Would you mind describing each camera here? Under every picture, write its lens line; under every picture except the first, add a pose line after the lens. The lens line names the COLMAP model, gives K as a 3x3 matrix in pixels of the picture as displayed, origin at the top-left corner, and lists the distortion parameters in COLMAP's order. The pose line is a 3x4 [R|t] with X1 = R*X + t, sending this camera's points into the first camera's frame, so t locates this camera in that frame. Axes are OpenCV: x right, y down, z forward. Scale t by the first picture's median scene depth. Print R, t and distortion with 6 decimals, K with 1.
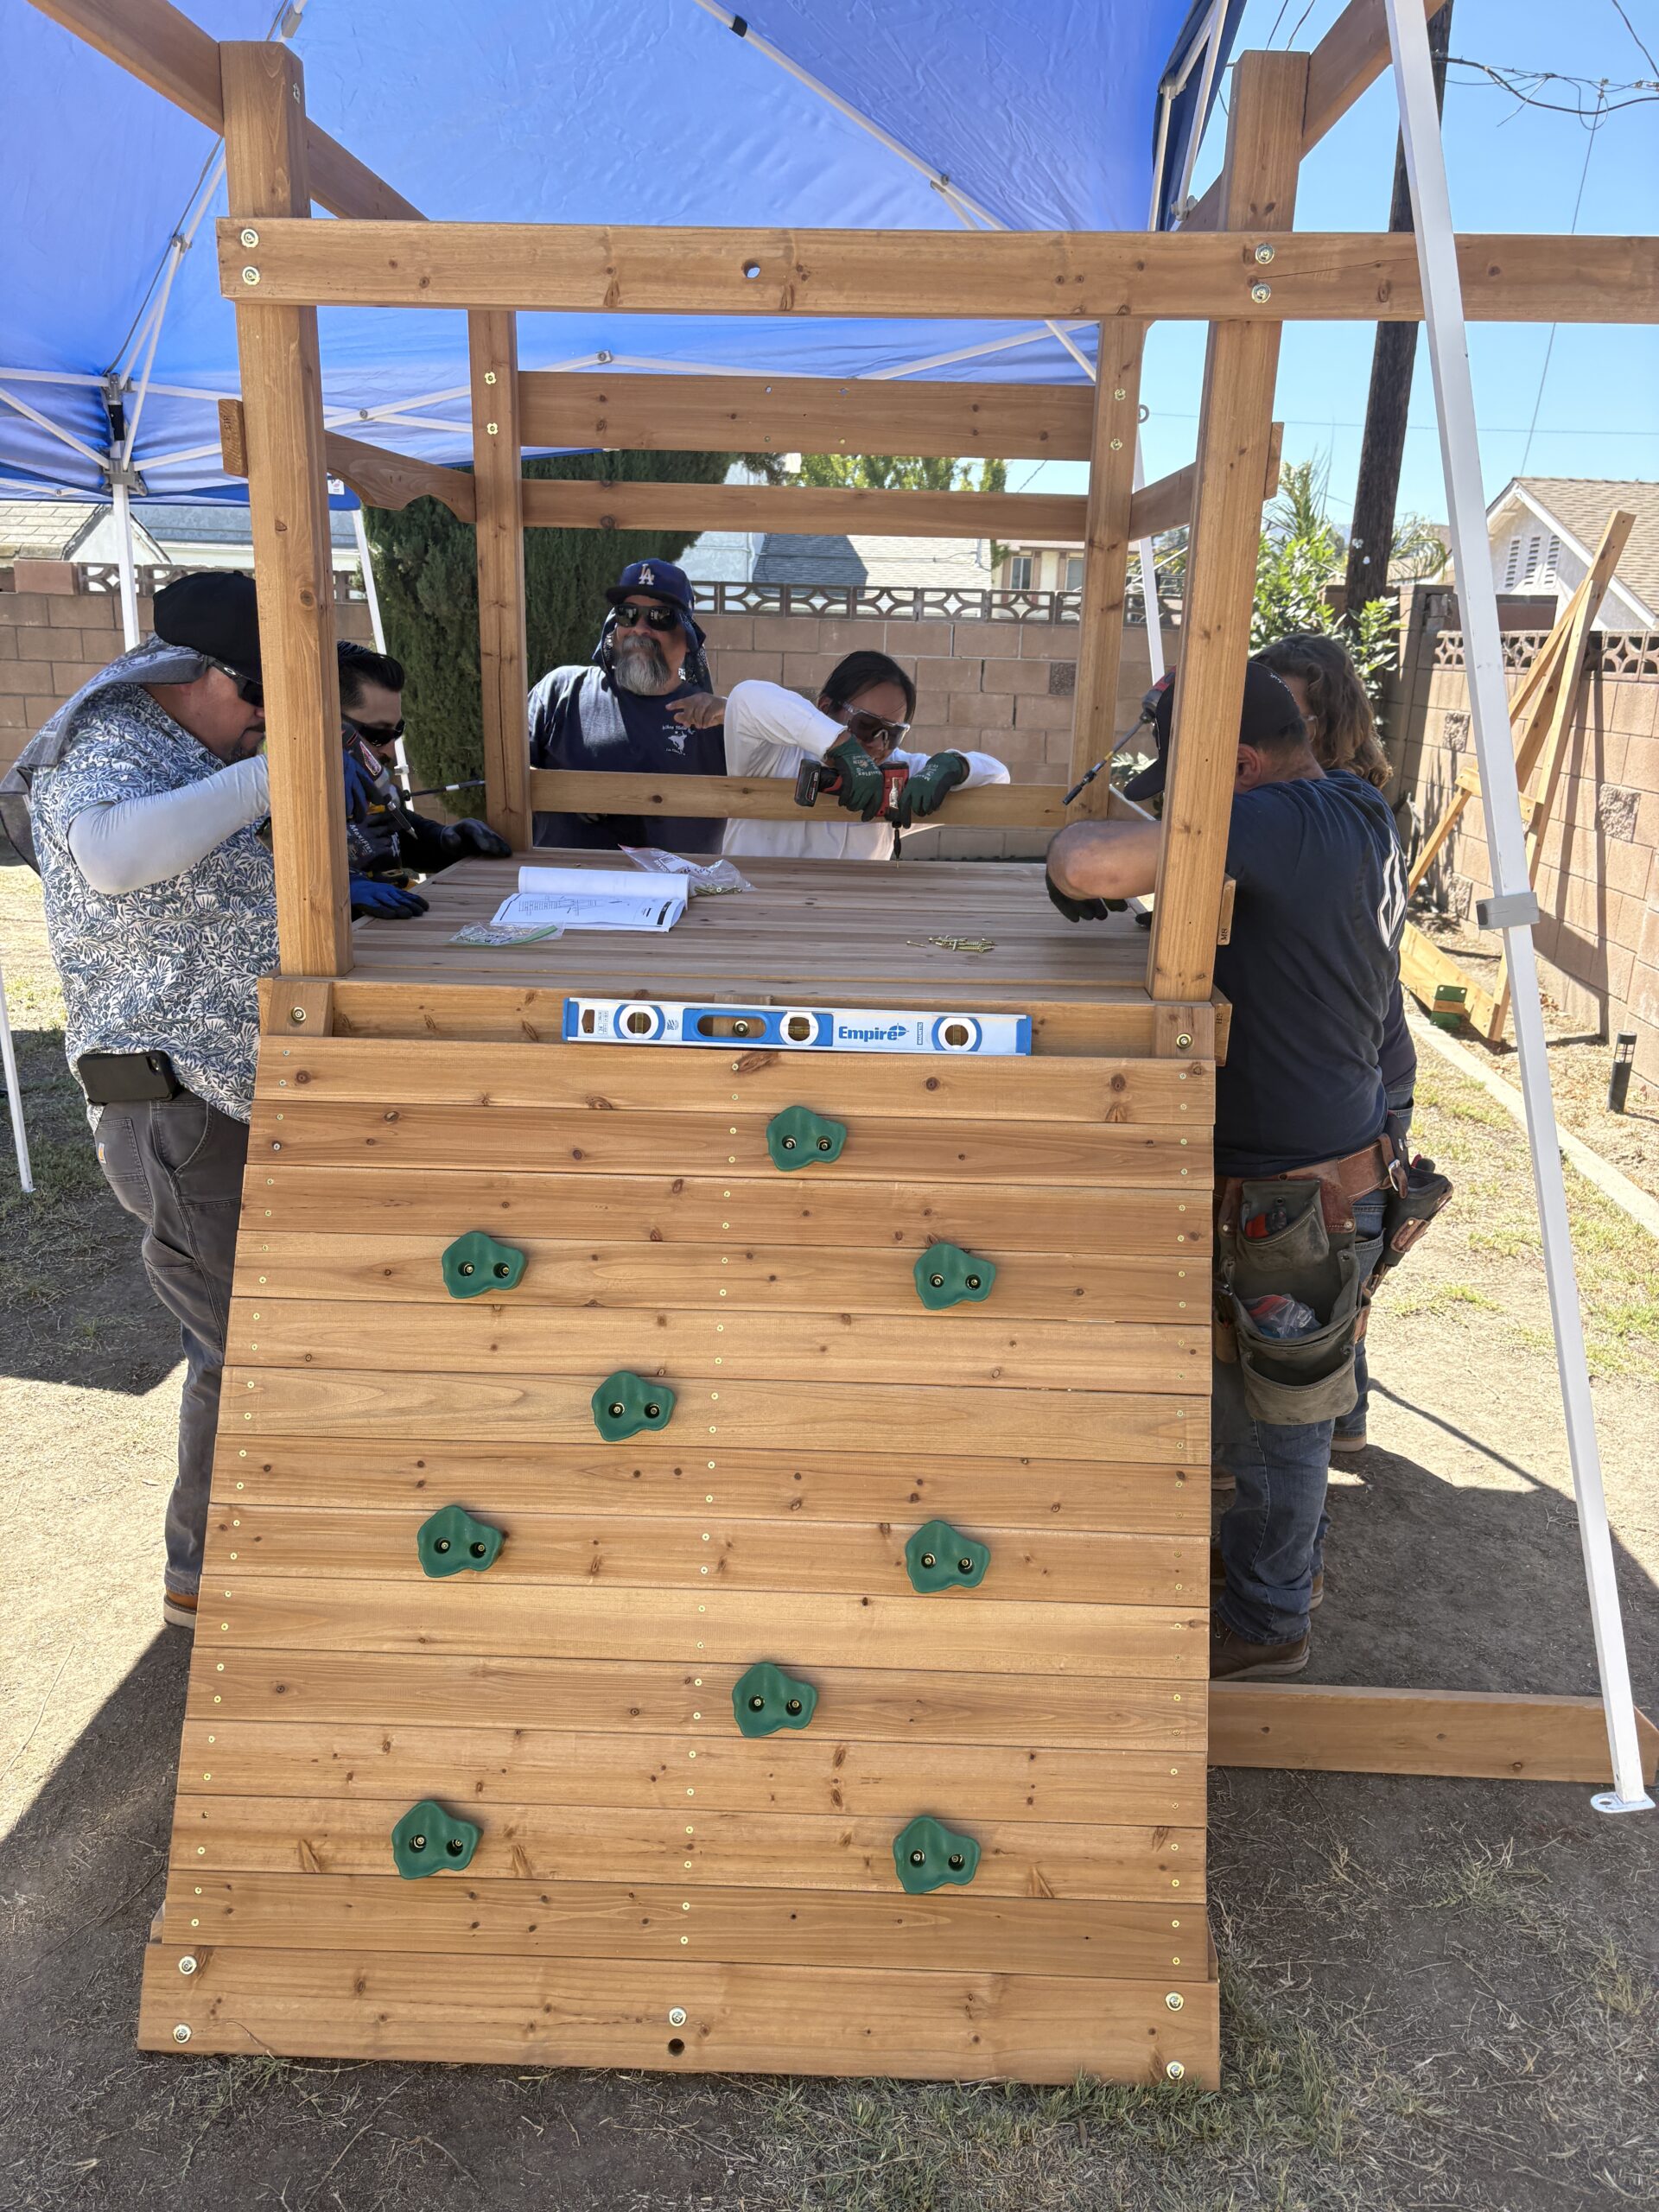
lens RADIAL K [[1645.7, 0, 827.0], [0, 1645.7, 1152.8], [0, 0, 1]] dist [0.062208, -0.100680]
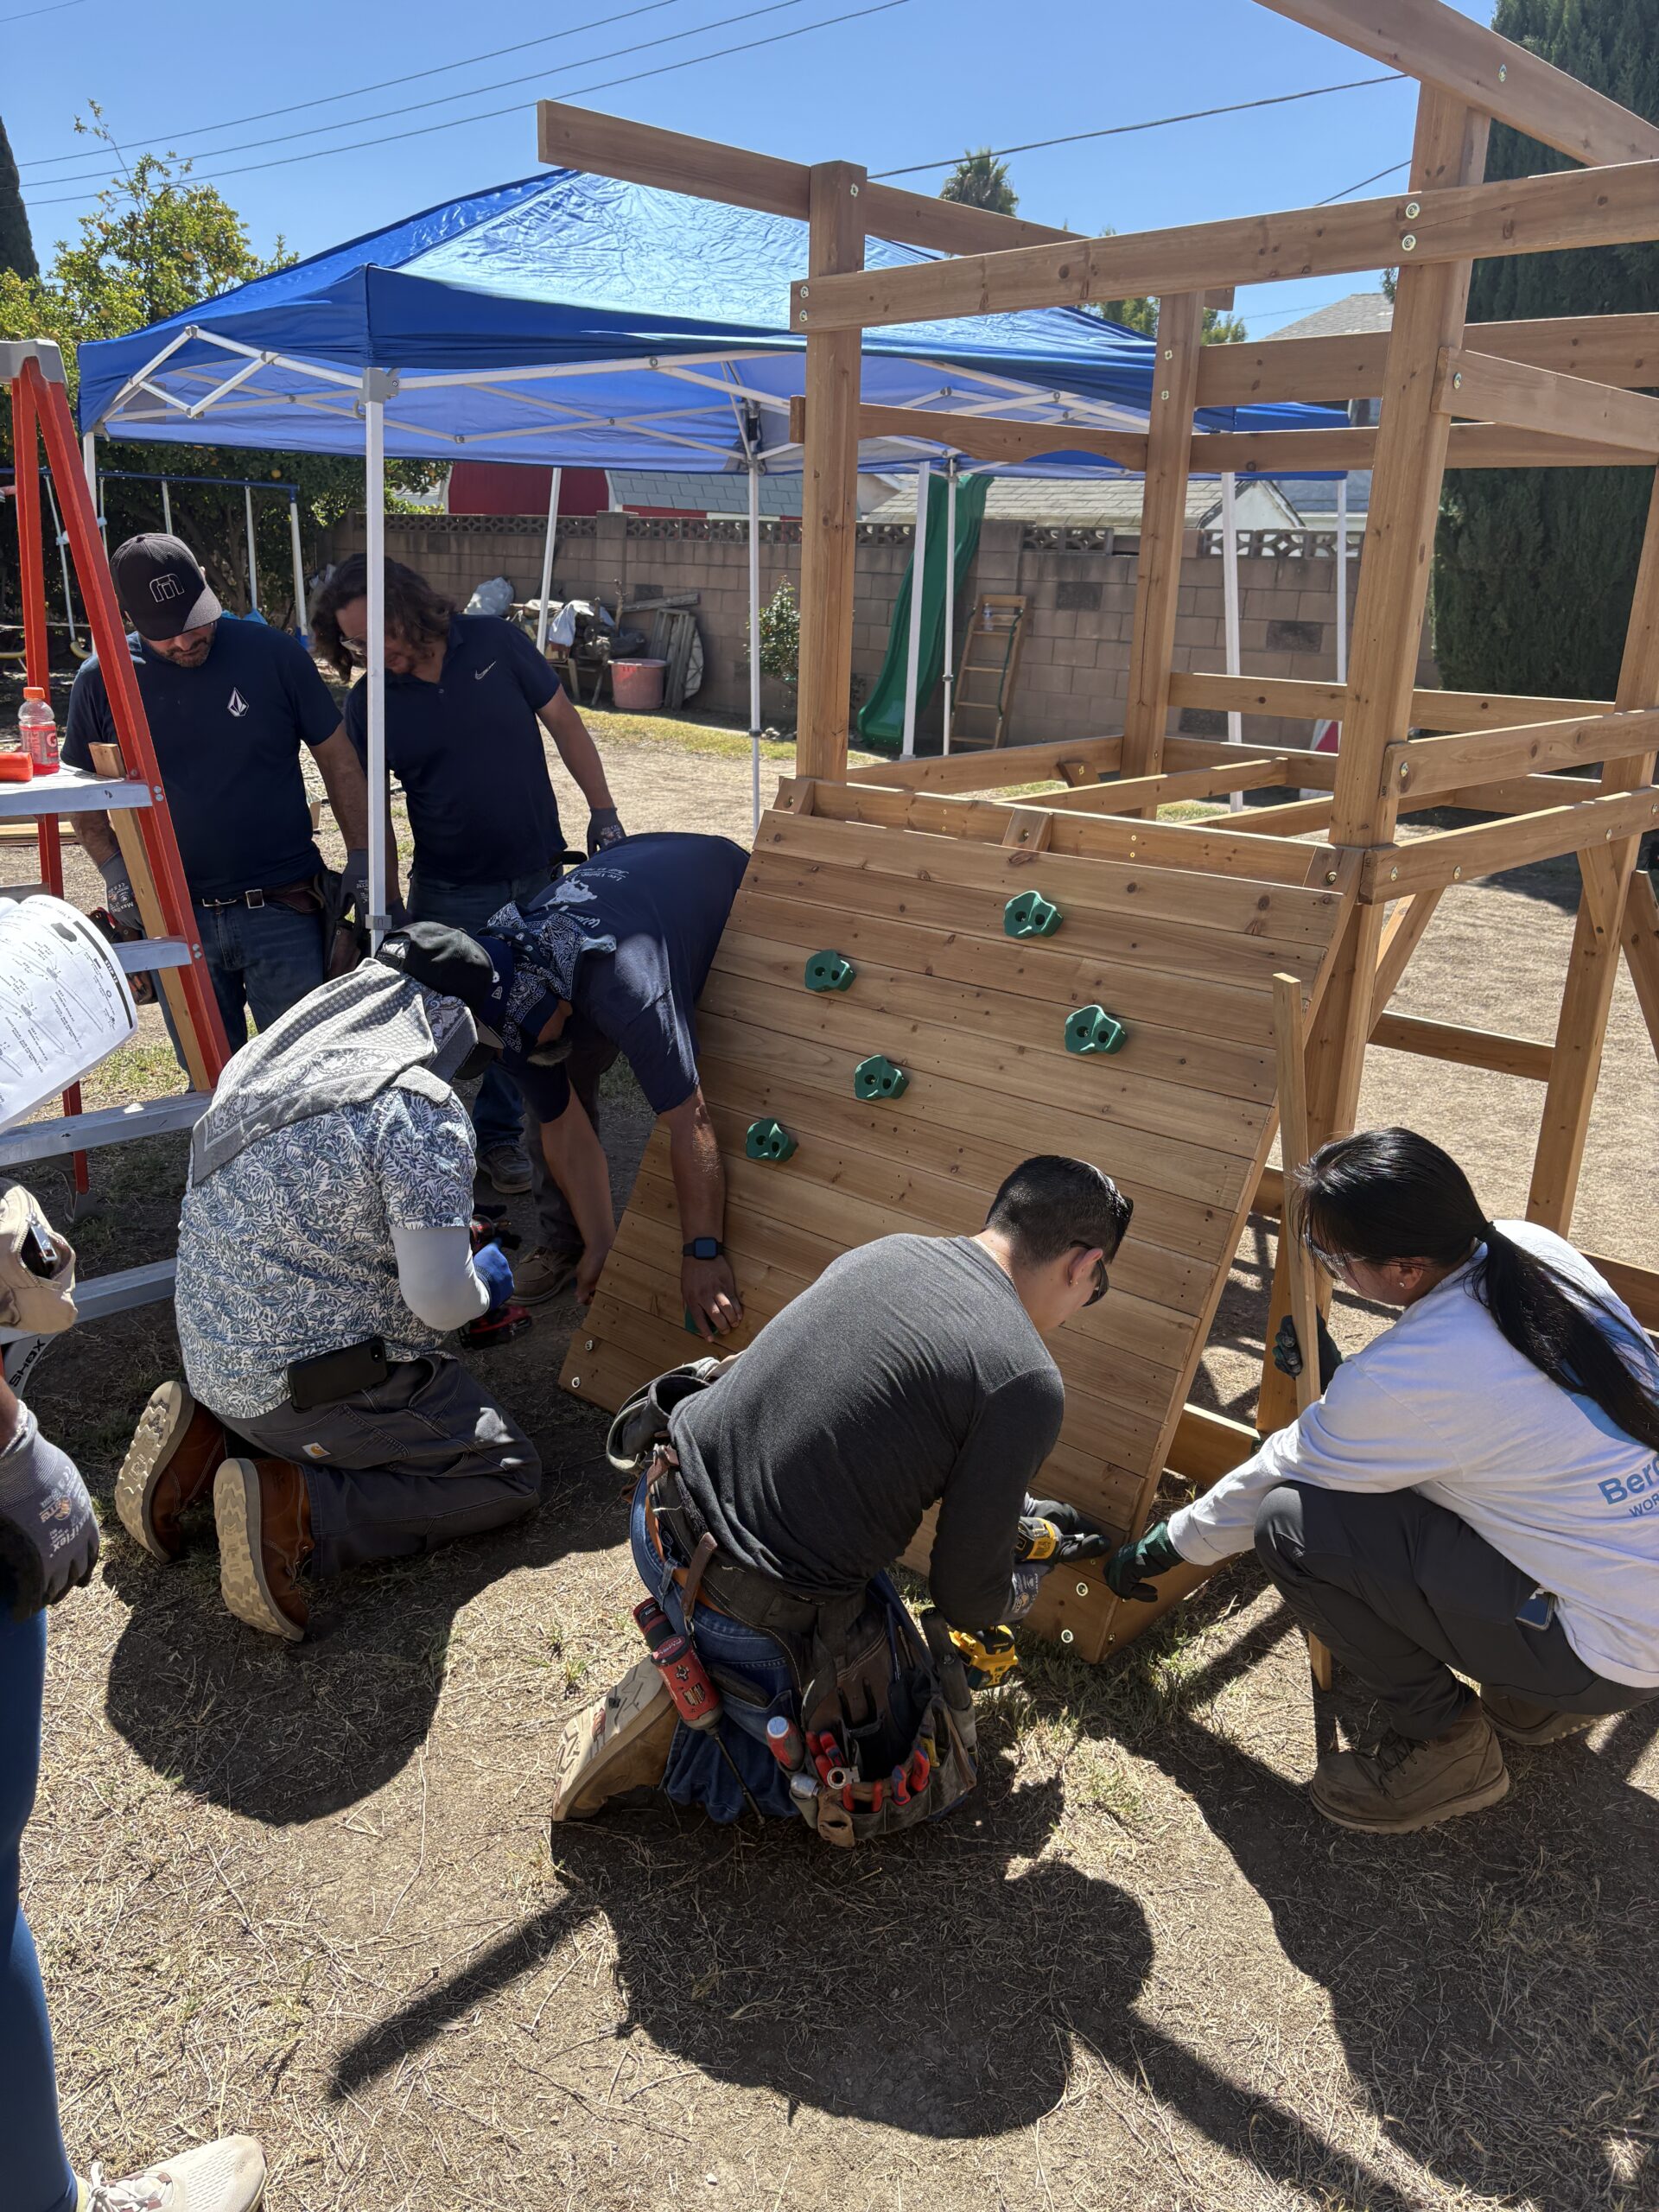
lens RADIAL K [[1645.7, 0, 827.0], [0, 1645.7, 1152.8], [0, 0, 1]] dist [0.062208, -0.100680]
pose [[0.752766, 0.212609, -0.623010, 0.744675], [-0.204965, 0.975063, 0.085096, 0.100588], [0.625566, 0.063638, 0.777572, -0.145891]]
